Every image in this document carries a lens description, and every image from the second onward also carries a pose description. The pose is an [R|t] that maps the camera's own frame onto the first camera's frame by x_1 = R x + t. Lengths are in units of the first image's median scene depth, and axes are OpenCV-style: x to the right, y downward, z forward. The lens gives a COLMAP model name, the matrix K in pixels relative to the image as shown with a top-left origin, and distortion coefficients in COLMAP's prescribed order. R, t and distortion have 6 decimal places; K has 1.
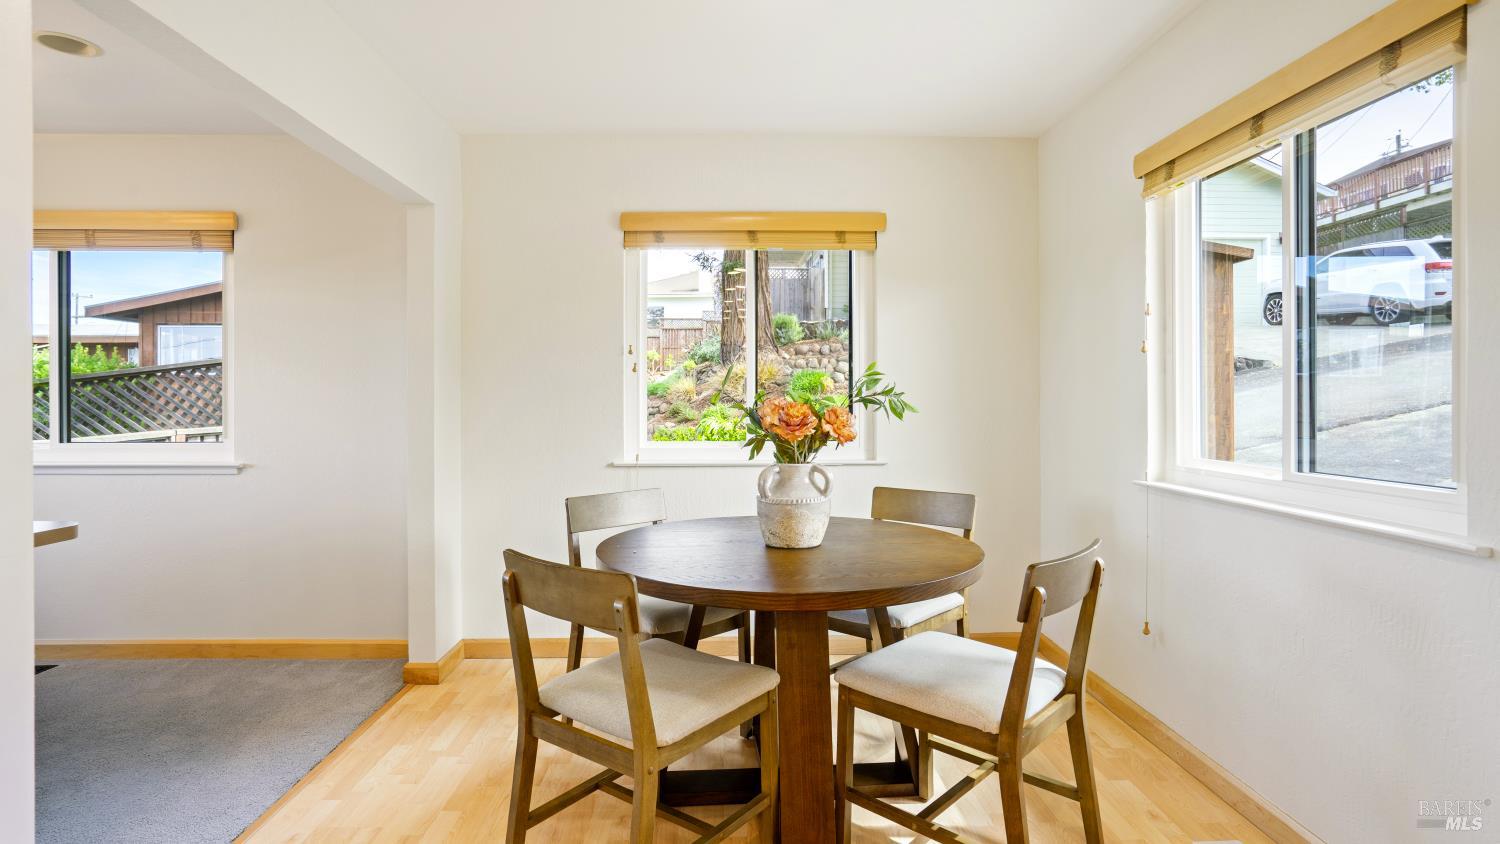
lens RADIAL K [[777.7, 0, 747.5], [0, 777.7, 407.6], [0, 0, 1]] dist [-0.039021, -0.000574]
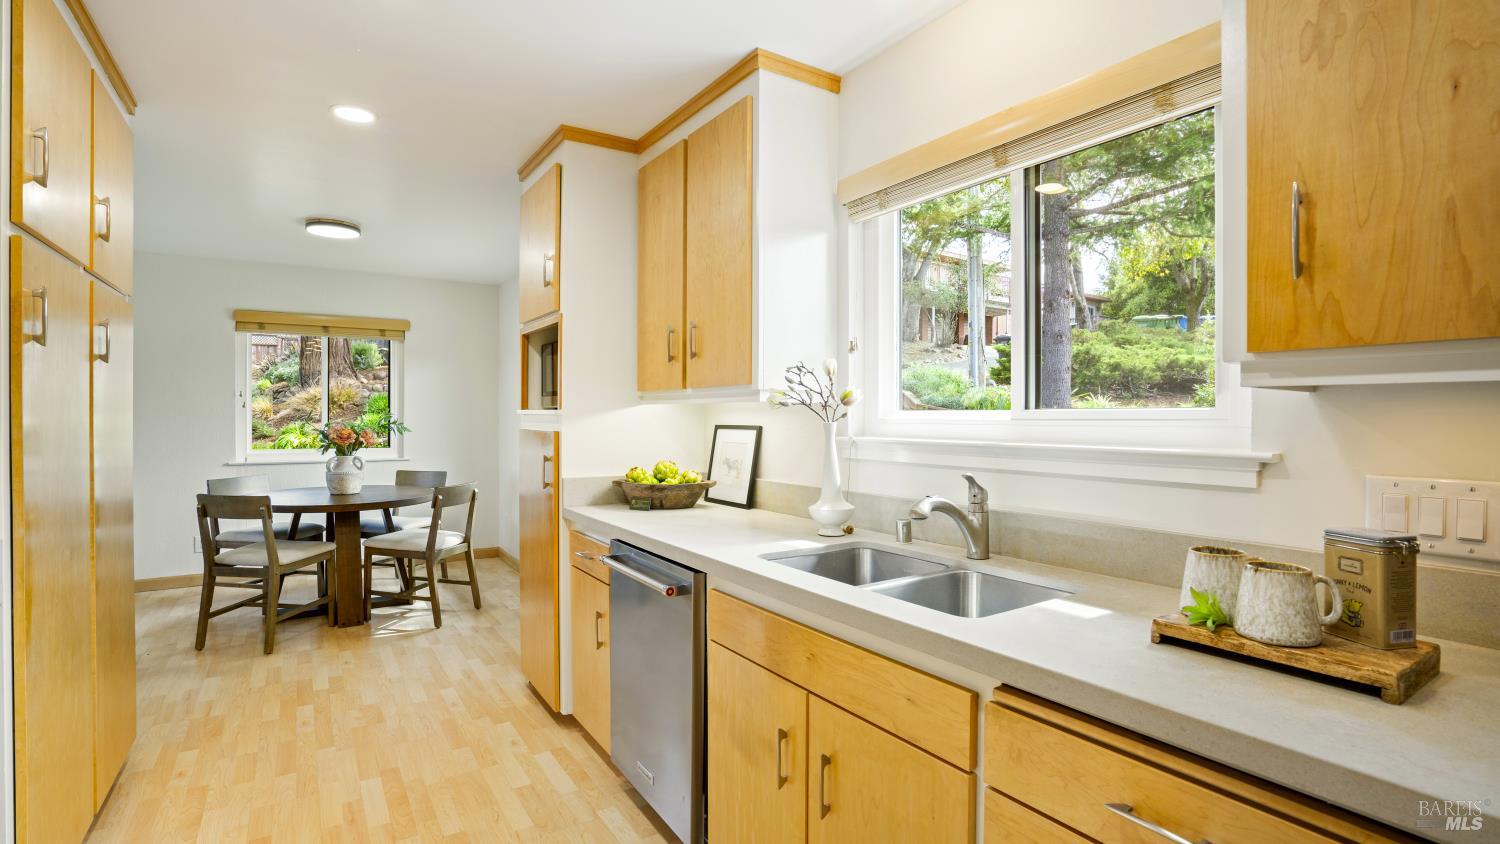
lens RADIAL K [[689.5, 0, 745.3], [0, 689.5, 431.6], [0, 0, 1]] dist [-0.045689, 0.004979]
pose [[0.851955, -0.002474, 0.523609, 0.012974], [-0.003361, 0.999942, 0.010192, -0.012576], [-0.523604, -0.010443, 0.851898, -0.785613]]
